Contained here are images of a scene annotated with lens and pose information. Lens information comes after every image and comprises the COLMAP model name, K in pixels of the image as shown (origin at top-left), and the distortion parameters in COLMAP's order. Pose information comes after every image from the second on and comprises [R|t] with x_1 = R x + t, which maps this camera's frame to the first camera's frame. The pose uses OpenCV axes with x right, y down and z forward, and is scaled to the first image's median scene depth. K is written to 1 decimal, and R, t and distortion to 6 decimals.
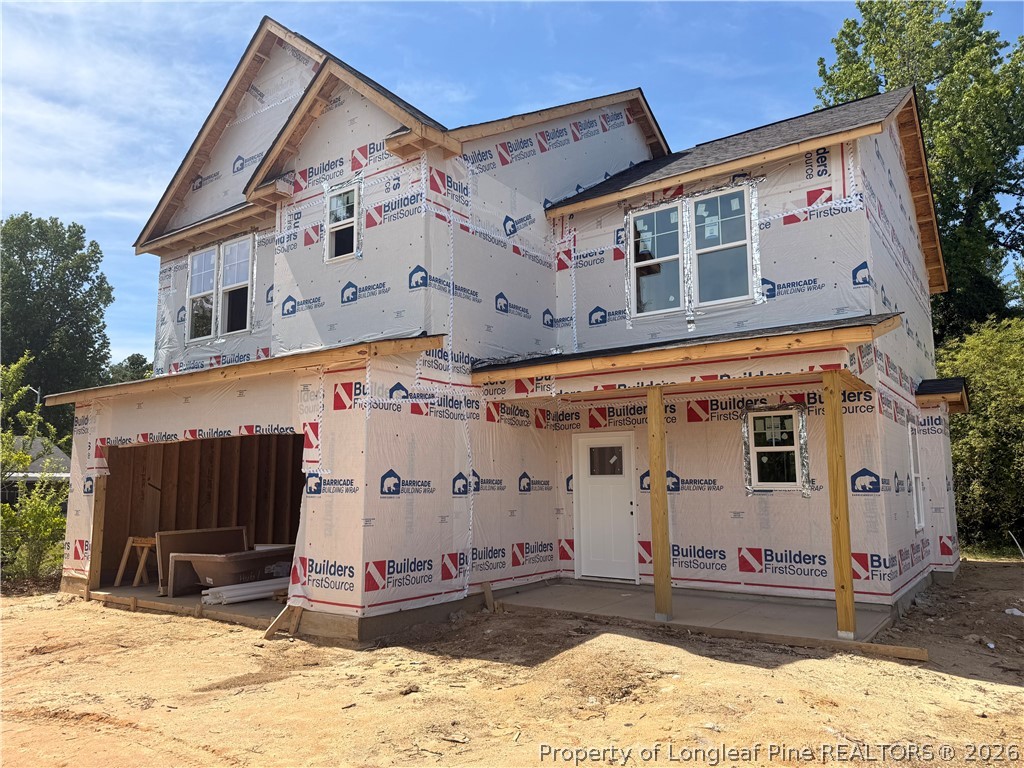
lens RADIAL K [[711.1, 0, 511.0], [0, 711.1, 384.1], [0, 0, 1]] dist [0.030120, -0.006265]
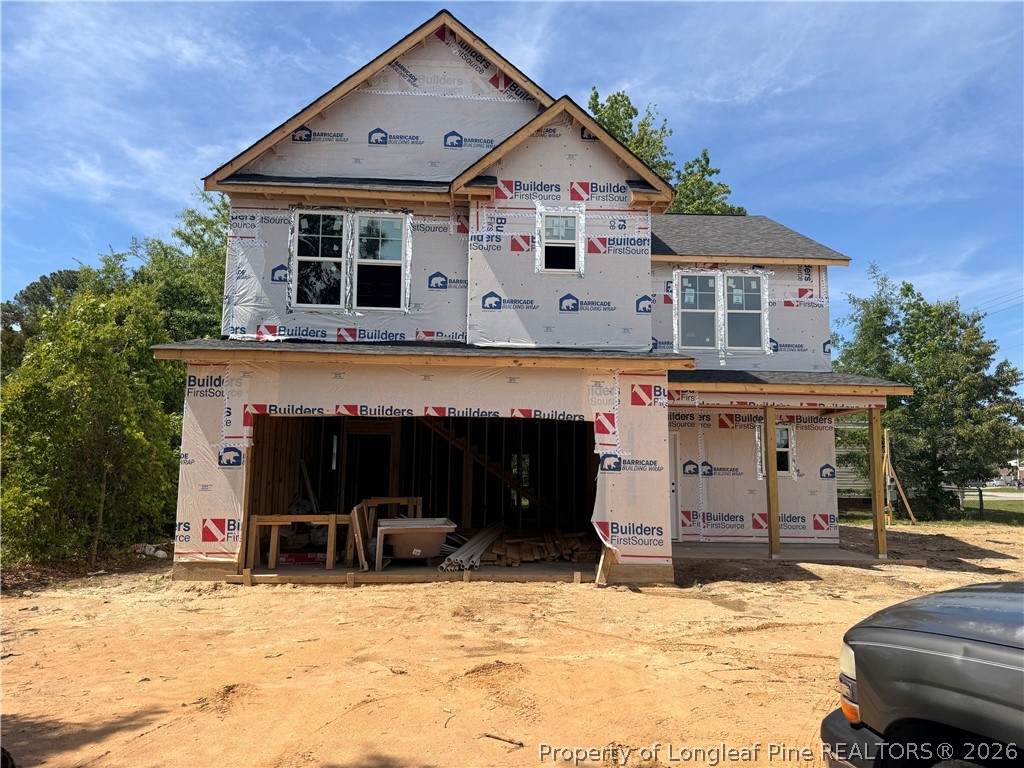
lens RADIAL K [[711.1, 0, 512.9], [0, 711.1, 383.3], [0, 0, 1]] dist [0.030120, -0.006265]
pose [[0.794077, 0.097648, 0.599923, -1.022602], [-0.105079, 0.994204, -0.022739, 0.042437], [-0.598666, -0.044983, 0.799735, 0.104891]]
